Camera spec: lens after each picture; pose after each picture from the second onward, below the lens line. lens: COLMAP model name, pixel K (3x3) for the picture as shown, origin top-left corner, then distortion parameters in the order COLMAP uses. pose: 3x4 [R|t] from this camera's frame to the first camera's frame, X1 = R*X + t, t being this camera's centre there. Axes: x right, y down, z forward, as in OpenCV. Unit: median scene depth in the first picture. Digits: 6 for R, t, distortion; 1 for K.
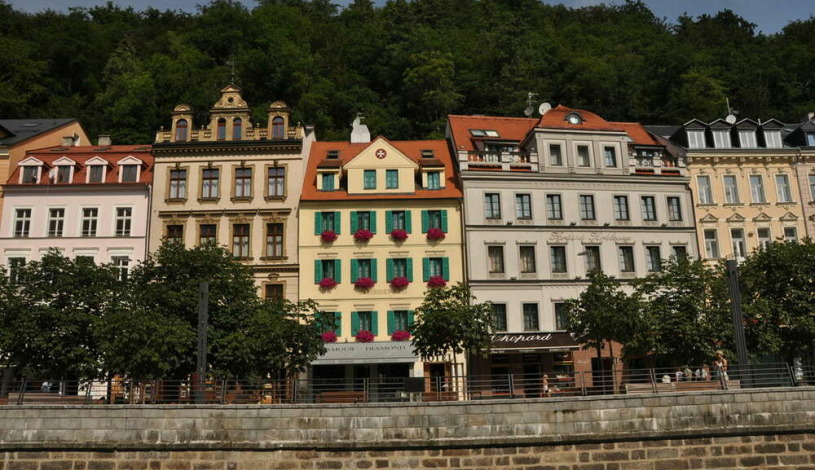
lens RADIAL K [[635.2, 0, 404.1], [0, 635.2, 237.4], [0, 0, 1]] dist [-0.134804, 0.072629]
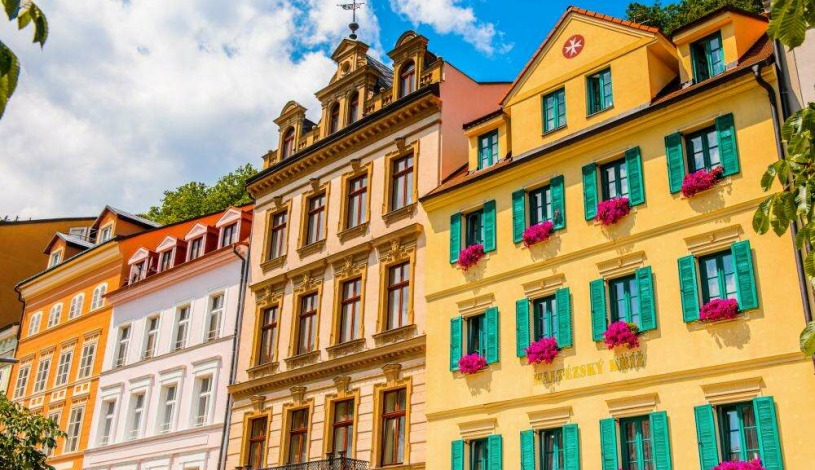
lens RADIAL K [[865.5, 0, 410.6], [0, 865.5, 234.8], [0, 0, 1]] dist [0.029451, 0.000000]
pose [[0.692947, -0.246029, -0.677712, 0.249927], [0.111729, 0.965265, -0.236179, 0.112639], [0.712279, 0.087939, 0.696366, 0.542452]]
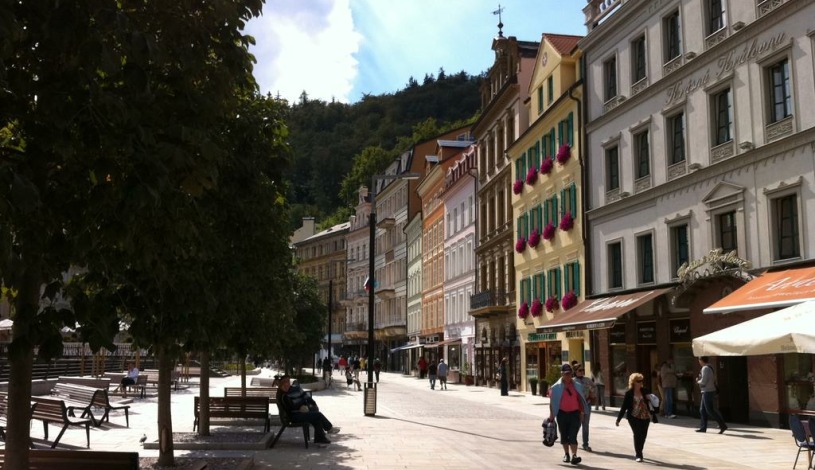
lens RADIAL K [[780.2, 0, 423.2], [0, 780.2, 244.6], [0, 0, 1]] dist [0.038833, 0.000000]
pose [[0.137999, -0.117942, -0.983385, 0.821547], [0.209650, 0.973864, -0.087380, 0.128561], [0.967989, -0.194108, 0.159118, 0.686752]]
